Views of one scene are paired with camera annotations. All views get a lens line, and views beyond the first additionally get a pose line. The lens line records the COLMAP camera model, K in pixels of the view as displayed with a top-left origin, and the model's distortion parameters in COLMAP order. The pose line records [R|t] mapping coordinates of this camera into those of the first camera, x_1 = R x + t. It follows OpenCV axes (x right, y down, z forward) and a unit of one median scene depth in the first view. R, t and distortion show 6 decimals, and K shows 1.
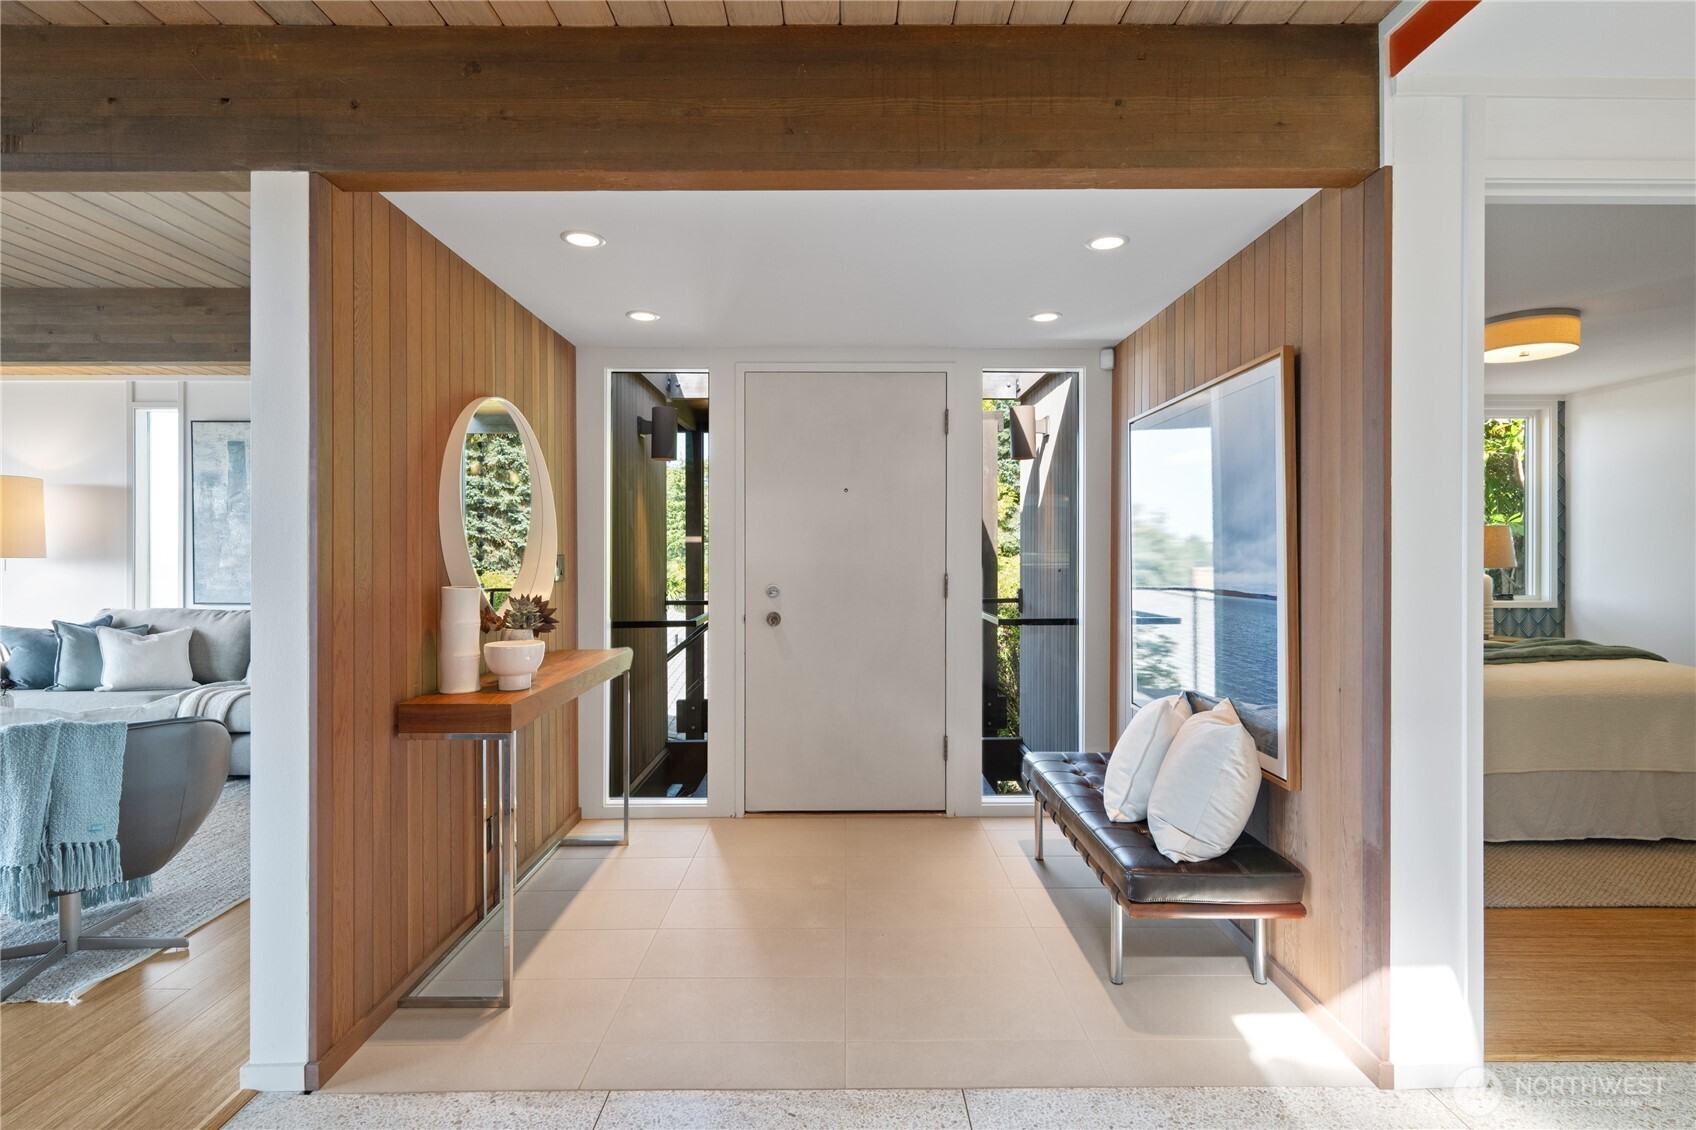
lens RADIAL K [[825.1, 0, 847.7], [0, 825.1, 544.3], [0, 0, 1]] dist [0.004674, 0.001387]
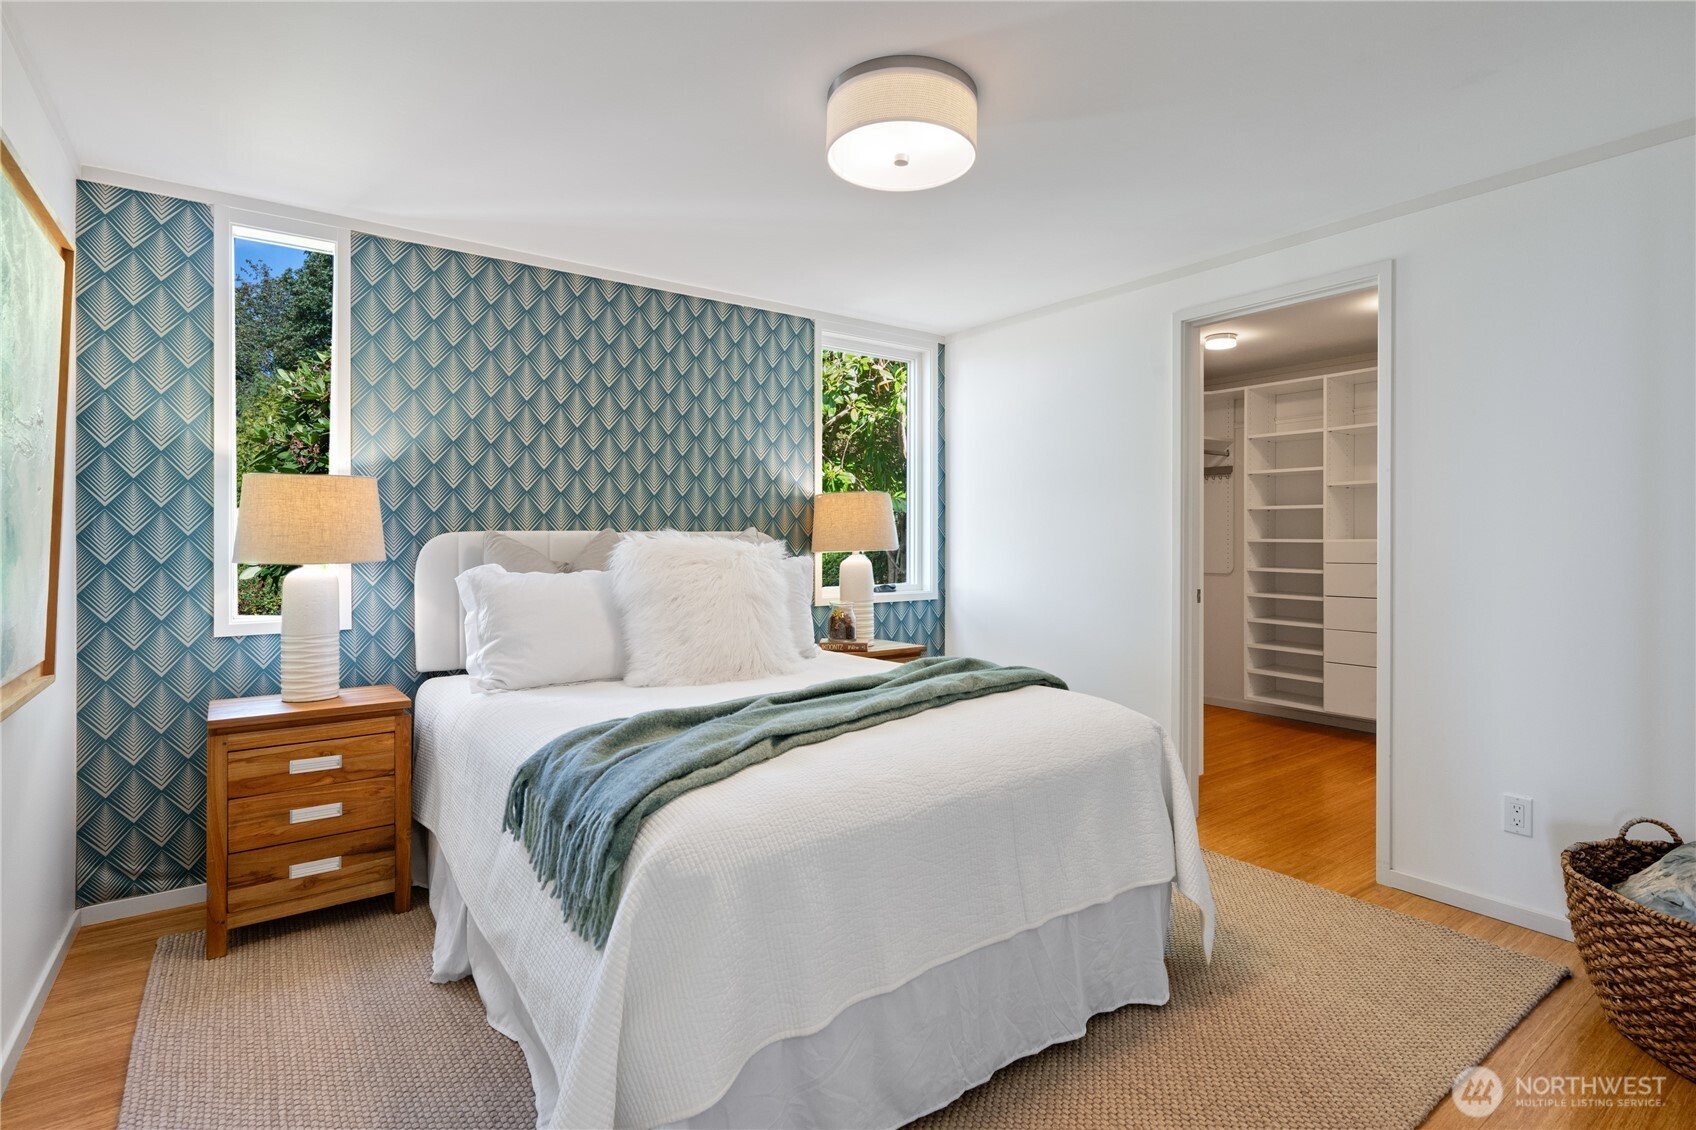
lens RADIAL K [[825.1, 0, 847.7], [0, 825.1, 544.3], [0, 0, 1]] dist [0.004674, 0.001387]
pose [[0.820373, -0.007800, 0.571775, 0.320663], [0.001828, 0.999938, 0.011017, 0.013693], [-0.571825, -0.007993, 0.820337, 0.385847]]
